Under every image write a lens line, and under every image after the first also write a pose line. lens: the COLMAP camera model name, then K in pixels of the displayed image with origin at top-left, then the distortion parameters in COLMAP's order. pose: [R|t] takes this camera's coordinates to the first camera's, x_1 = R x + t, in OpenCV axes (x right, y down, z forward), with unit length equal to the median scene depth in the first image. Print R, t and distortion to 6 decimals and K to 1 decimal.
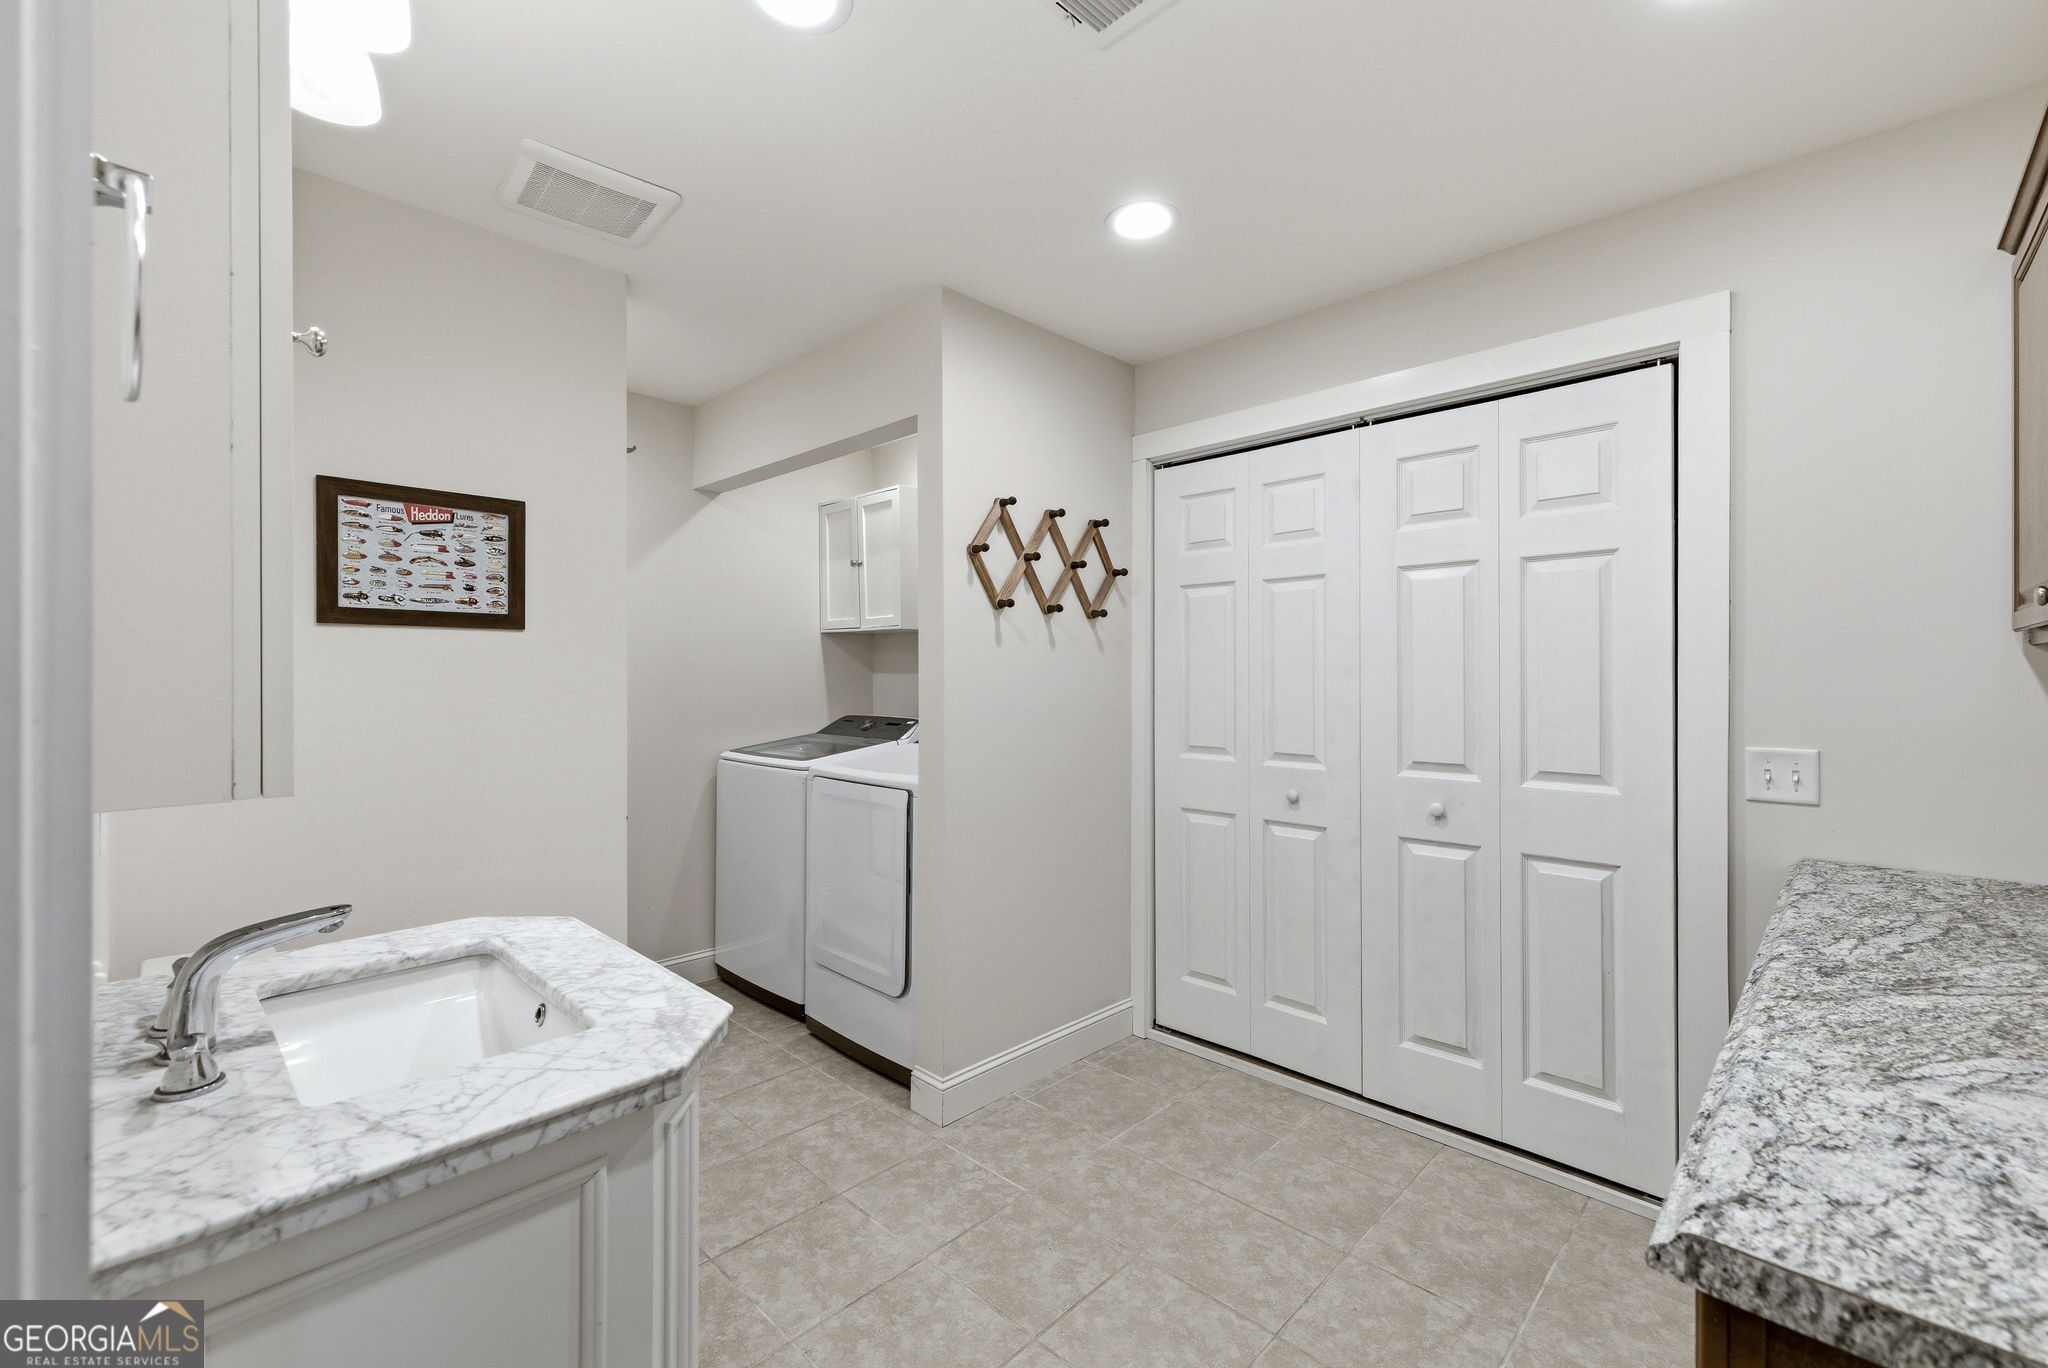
lens RADIAL K [[861.1, 0, 1020.1], [0, 861.1, 652.6], [0, 0, 1]] dist [0.002529, 0.000215]
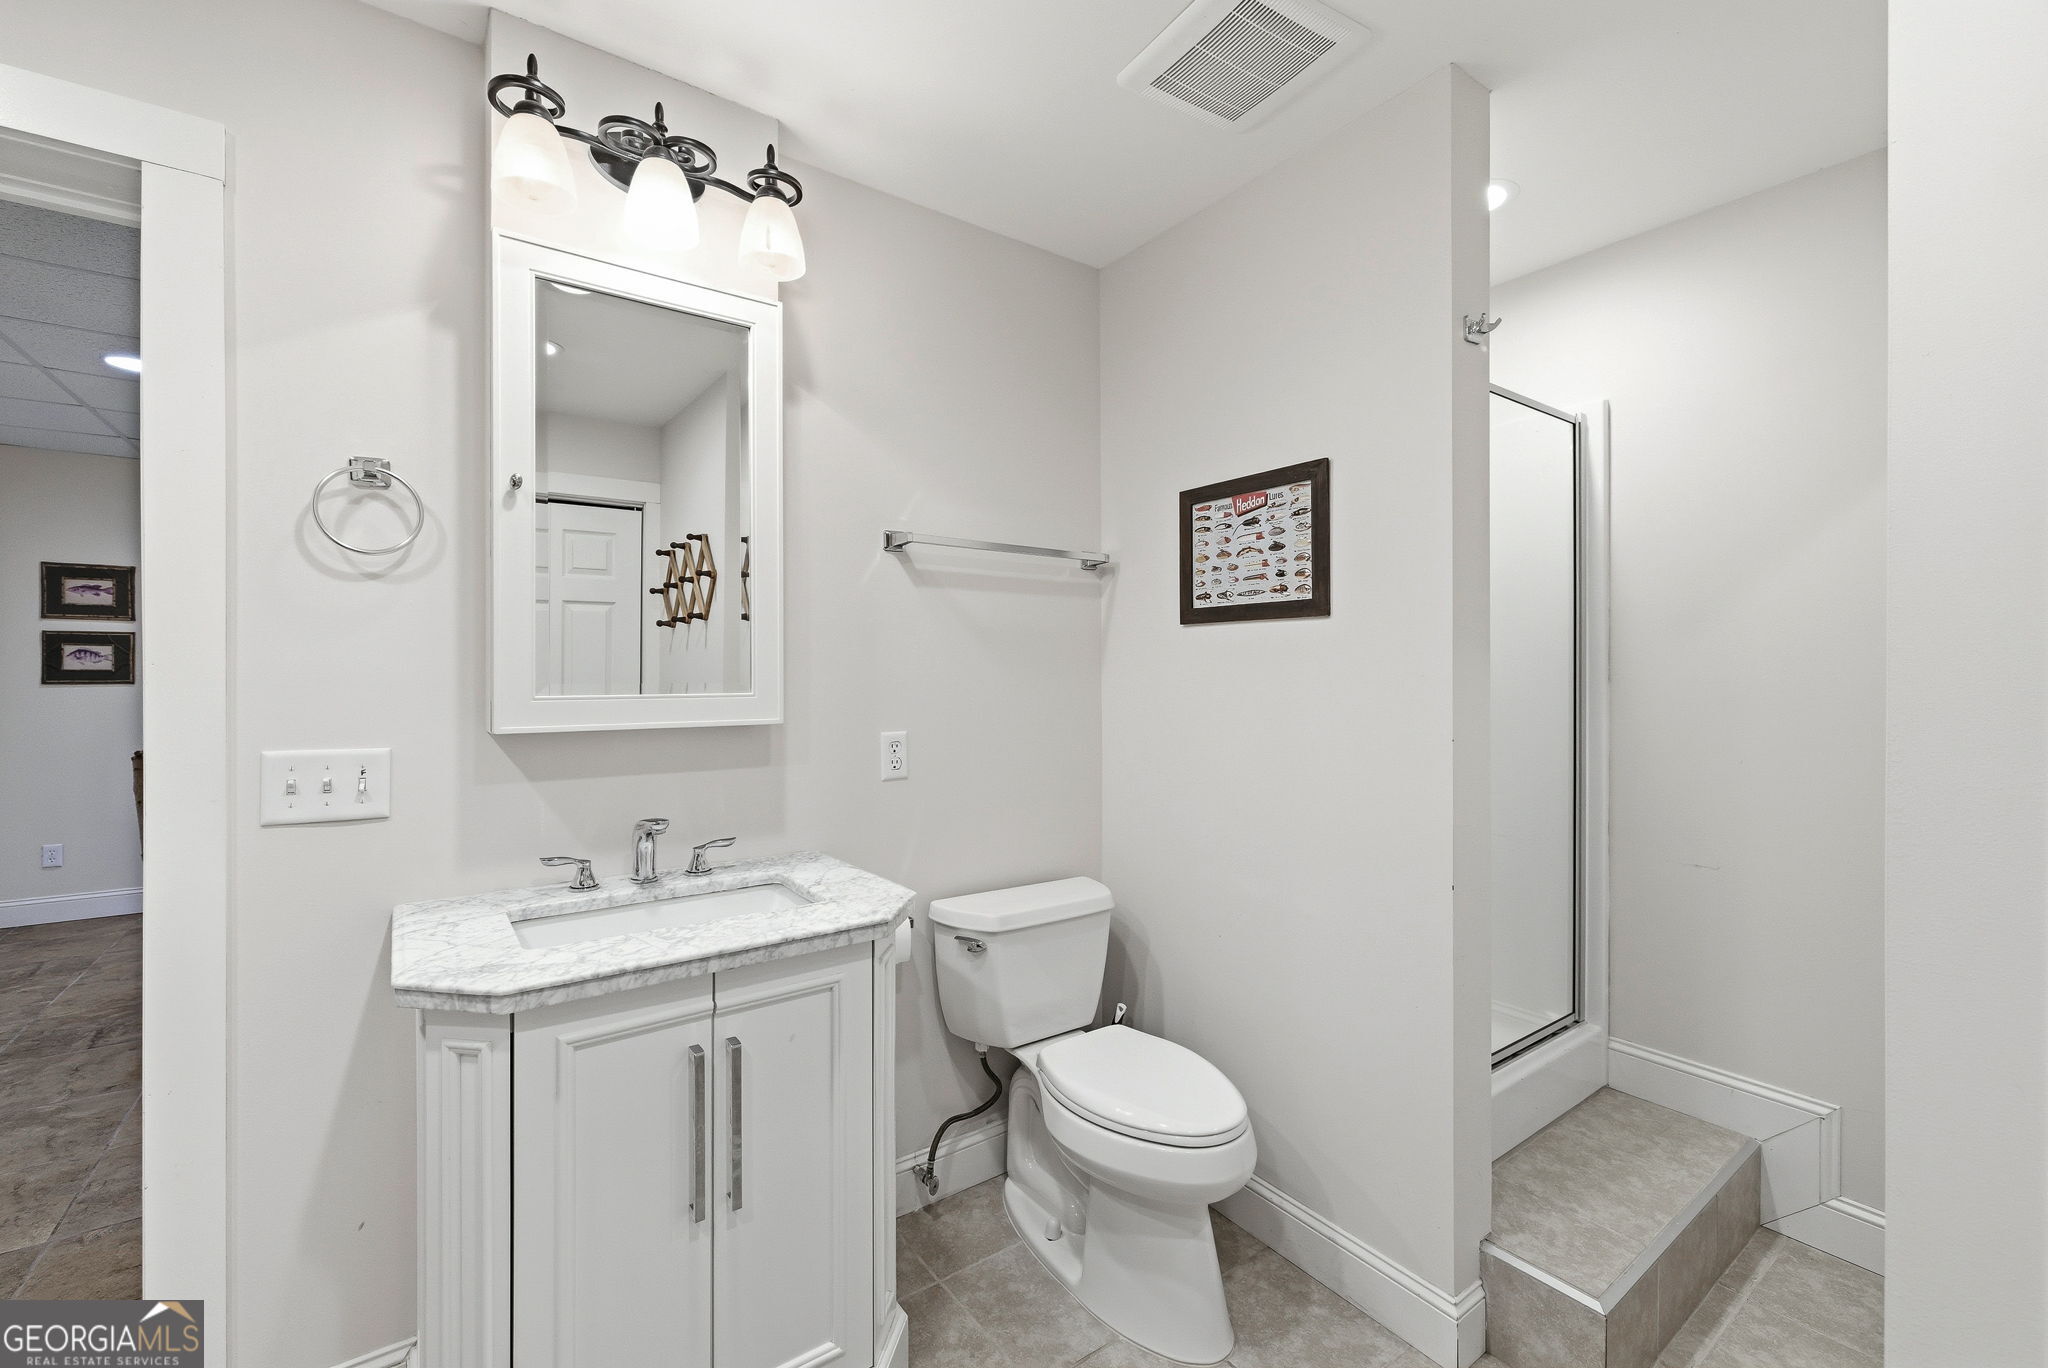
lens RADIAL K [[861.1, 0, 1020.1], [0, 861.1, 652.6], [0, 0, 1]] dist [0.002529, 0.000215]
pose [[-0.184304, -0.024814, -0.982556, 0.291317], [0.021460, 0.999341, -0.029263, 0.027692], [0.982635, -0.026479, -0.183650, 0.929142]]
